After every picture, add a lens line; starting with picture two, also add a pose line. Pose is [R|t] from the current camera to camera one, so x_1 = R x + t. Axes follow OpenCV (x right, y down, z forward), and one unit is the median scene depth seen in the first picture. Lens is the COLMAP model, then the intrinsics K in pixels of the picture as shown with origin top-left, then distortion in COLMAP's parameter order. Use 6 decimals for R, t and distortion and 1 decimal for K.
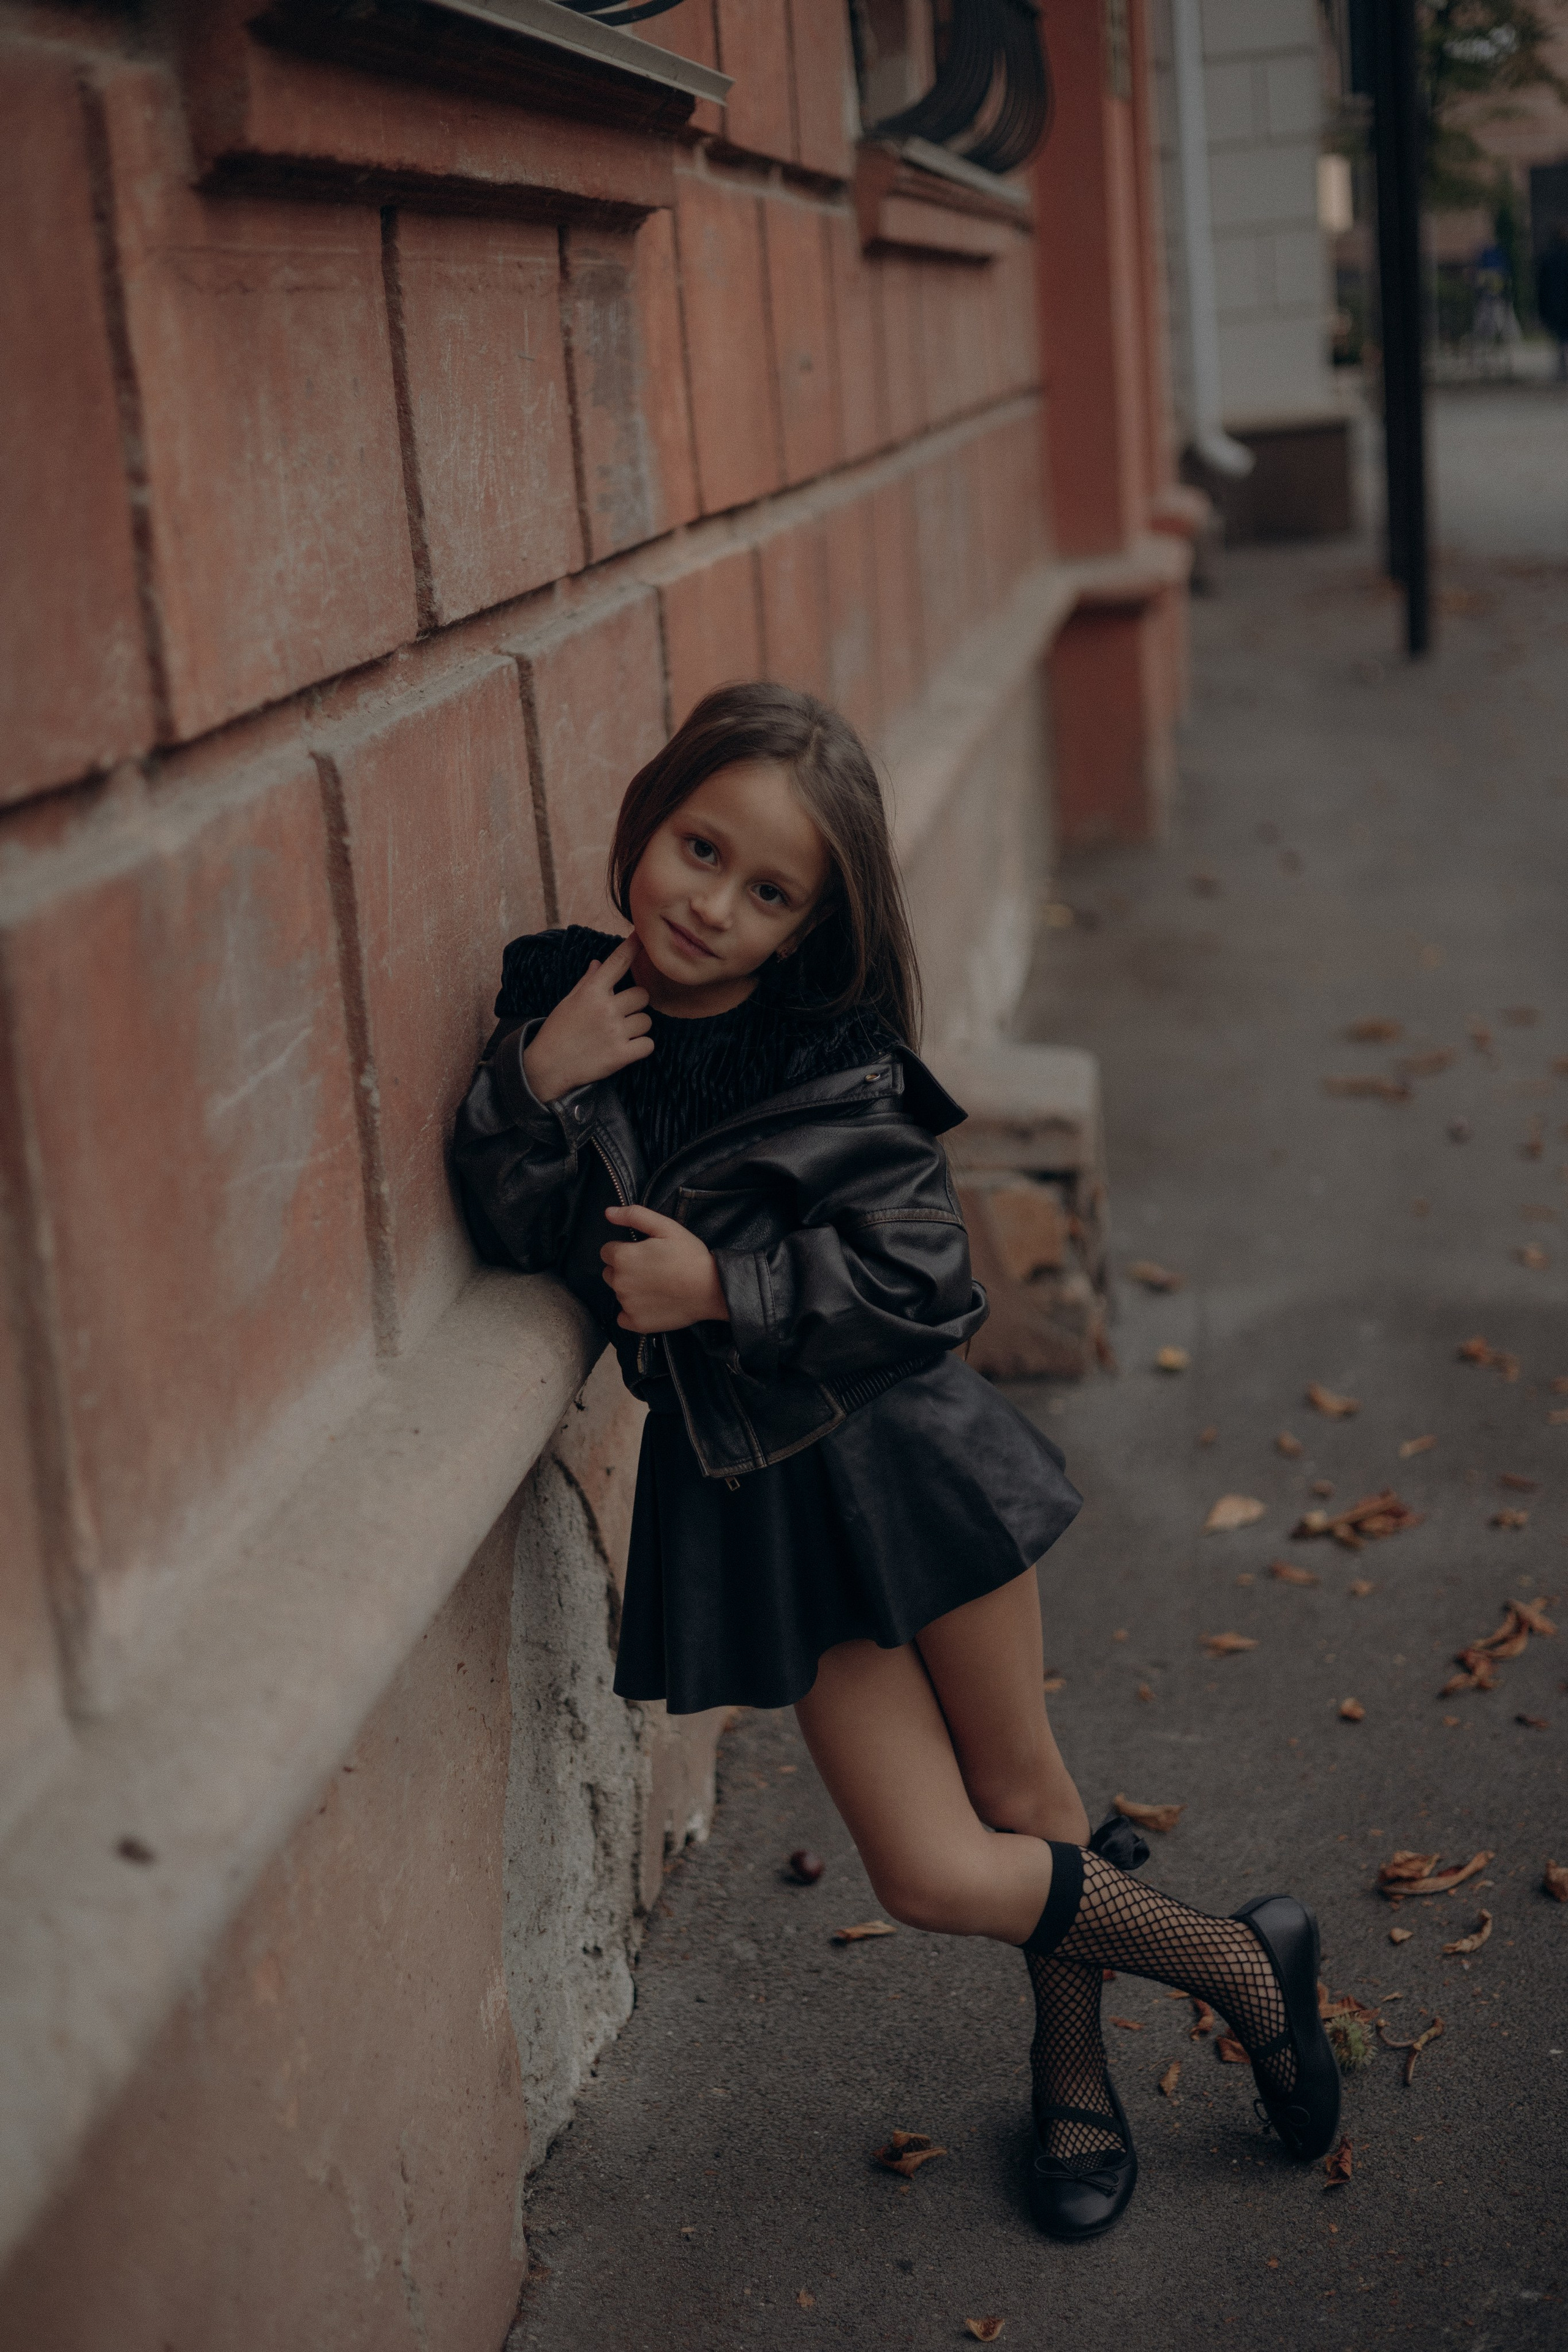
lens RADIAL K [[3717.6, 0, 1022.7], [0, 3717.6, 1245.7], [0, 0, 1]] dist [-0.008896, 0.028251]
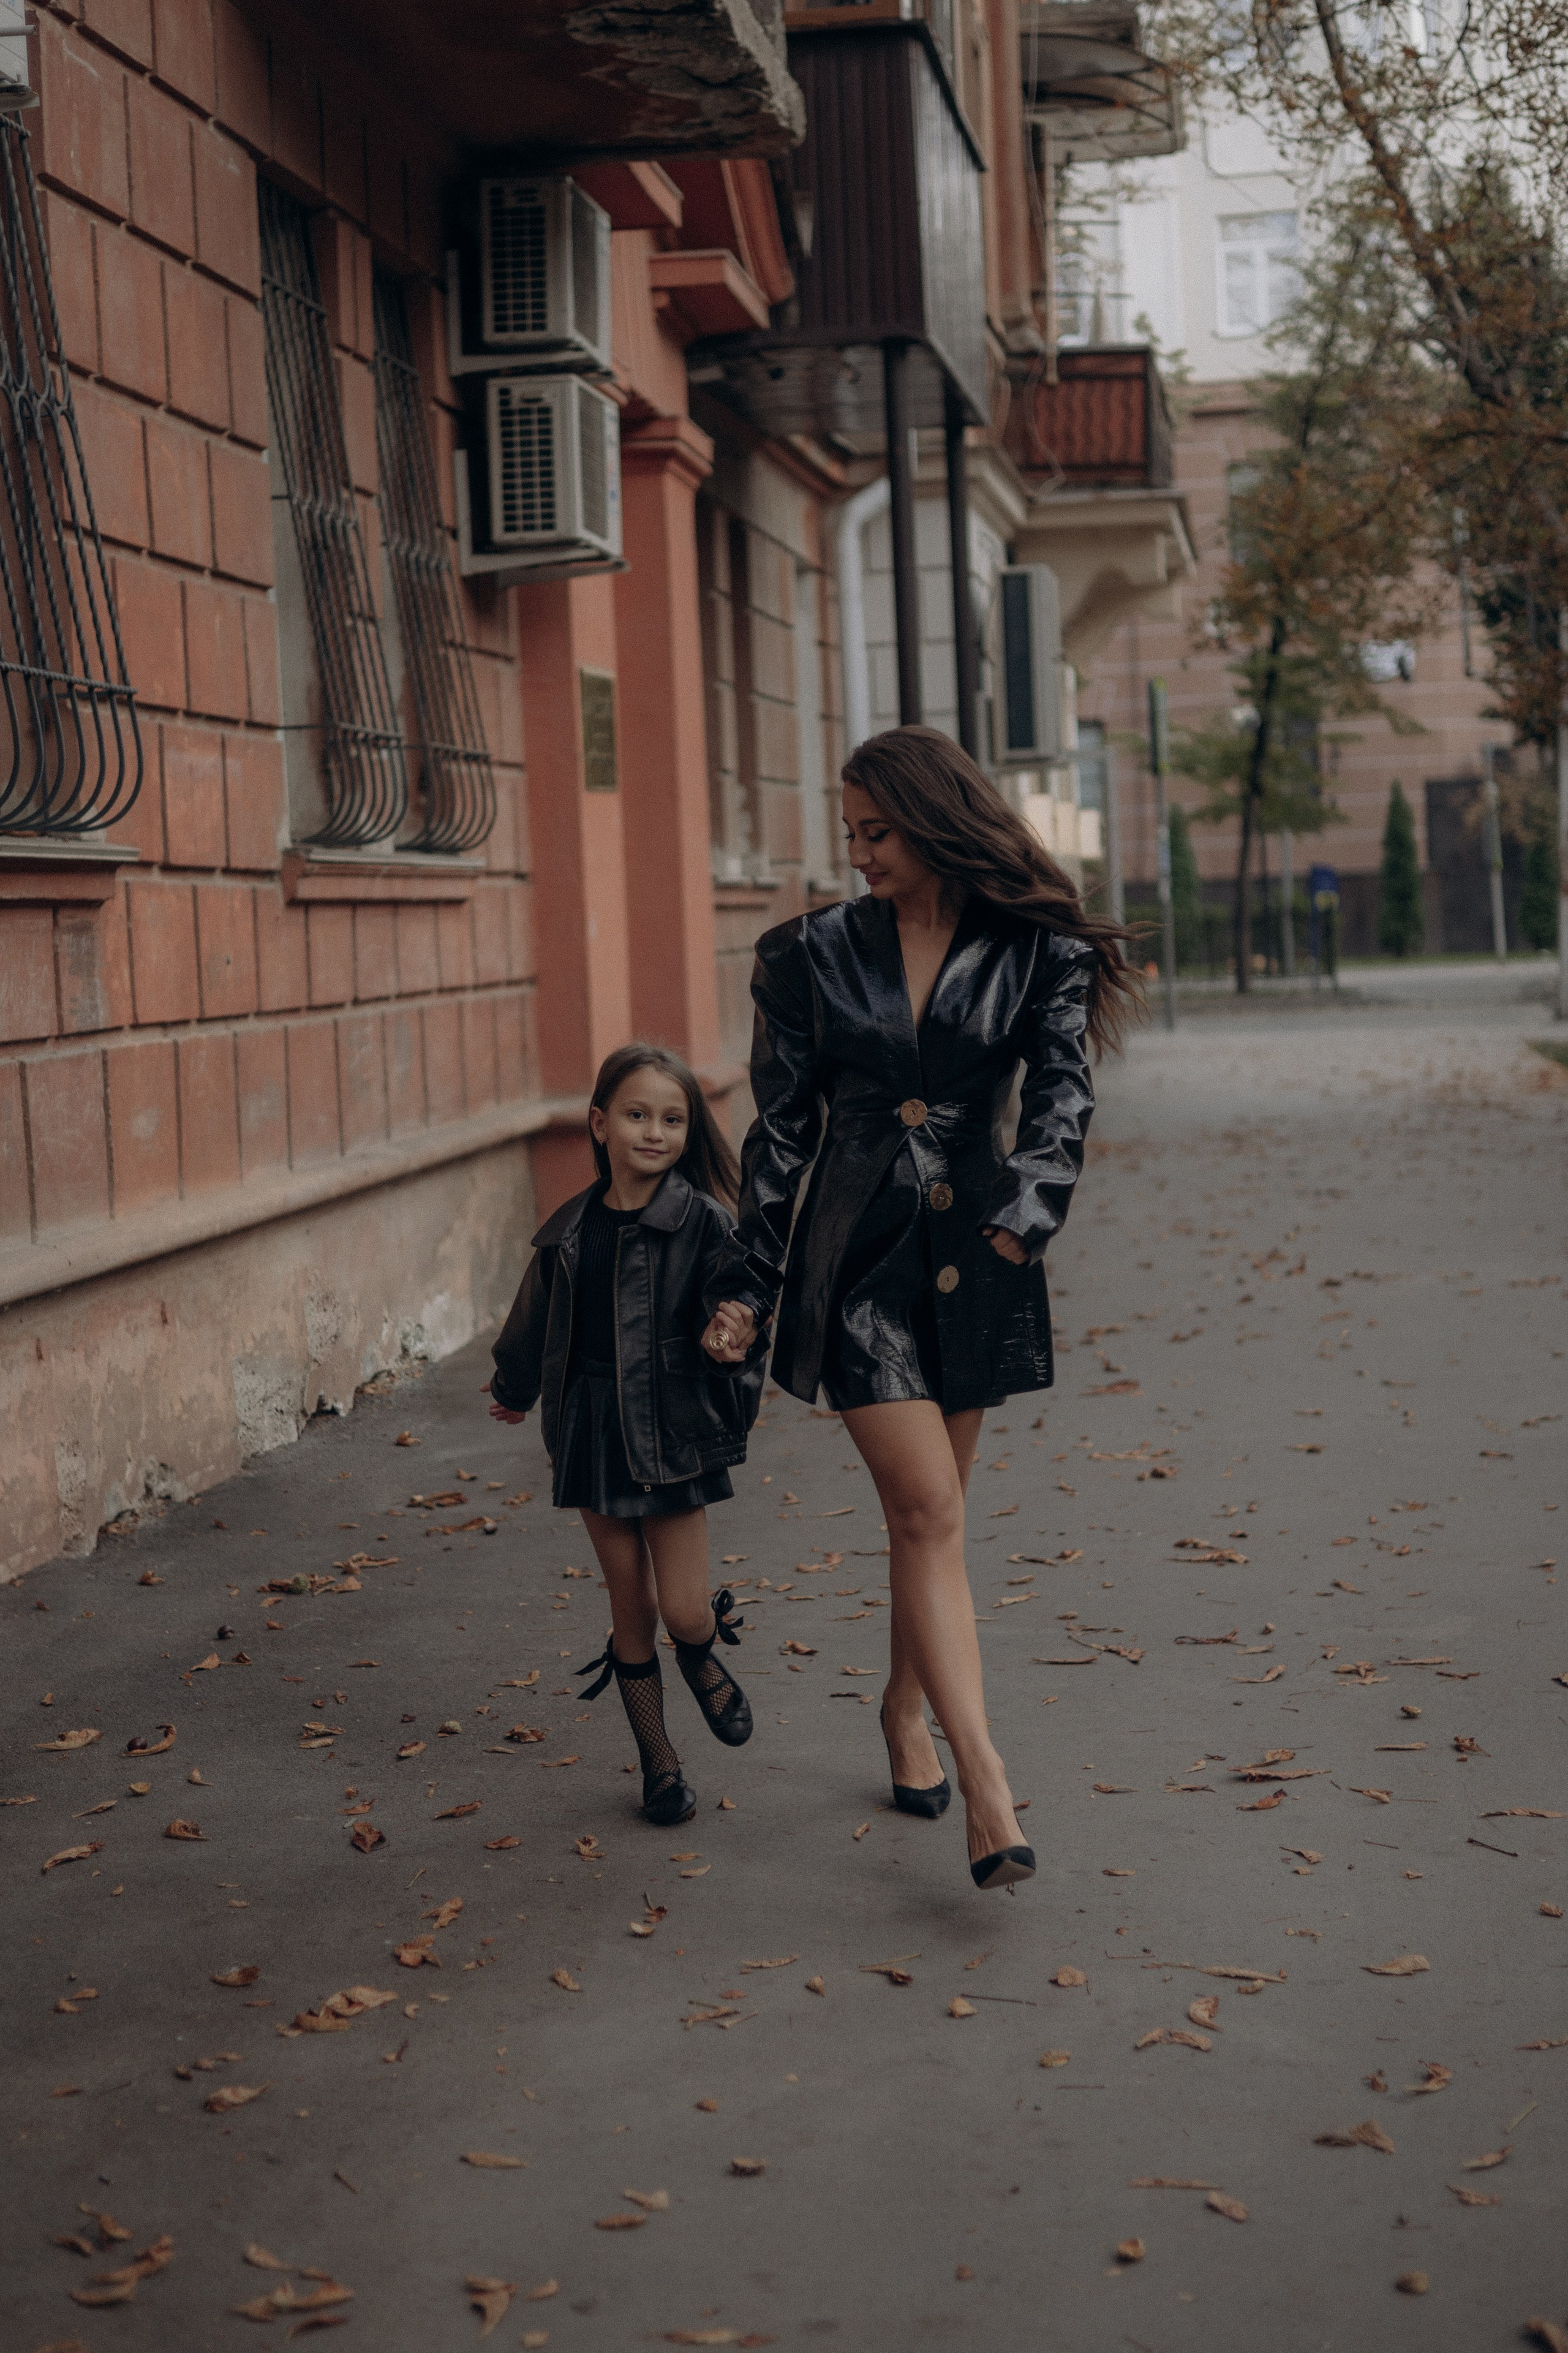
lens RADIAL K [[3365.9, 0, 784.0], [0, 3365.9, 1176.5], [0, 0, 1]] dist [0.005217, 0.099952]
pose [[0.999424, 0.027917, 0.019295, 0.445694], [-0.024244, 0.985203, -0.169668, 0.389333], [-0.023746, 0.169102, 0.985312, -1.694558]]
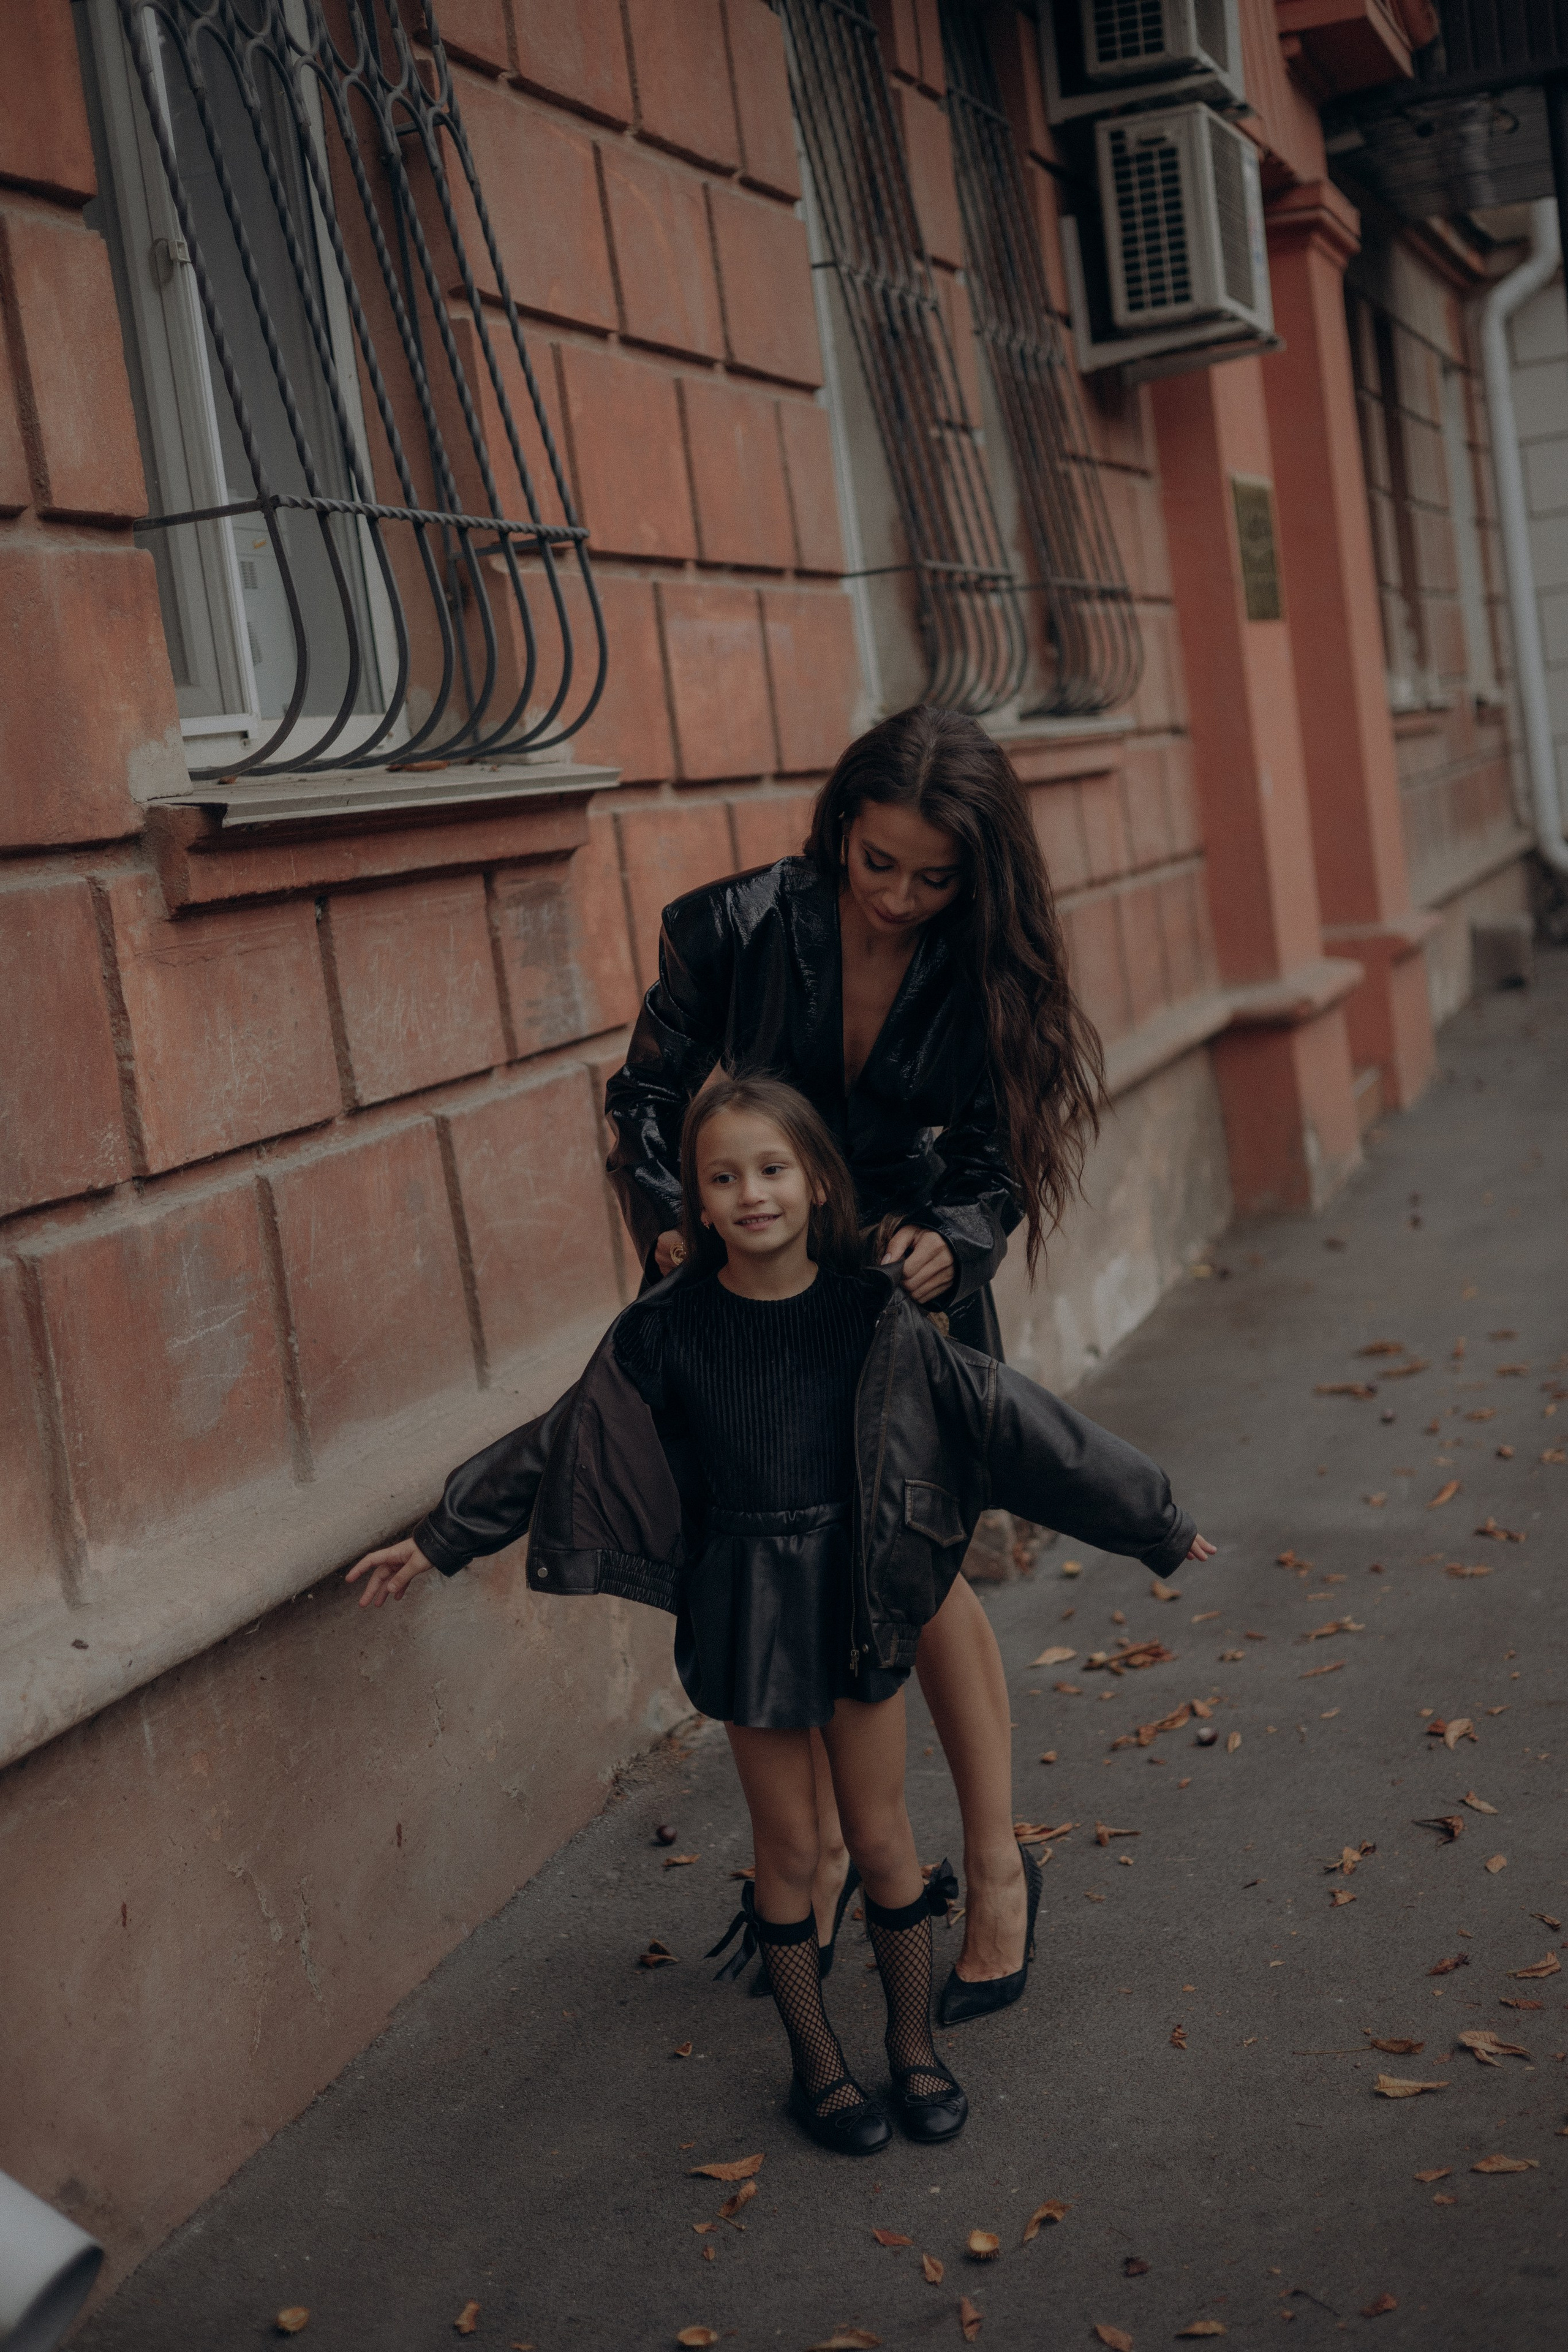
lens RADIAL K [[3364.8, 0, 784.0], [0, 3364.8, 1176.0], [0, 0, 1]] dist [0.005217, 0.099952]
pose [[0.982785, -0.038337, -0.180732, 0.372943], [0.015797, 0.992089, -0.124543, 0.088158], [0.184076, 0.119544, 0.975615, -0.647484]]
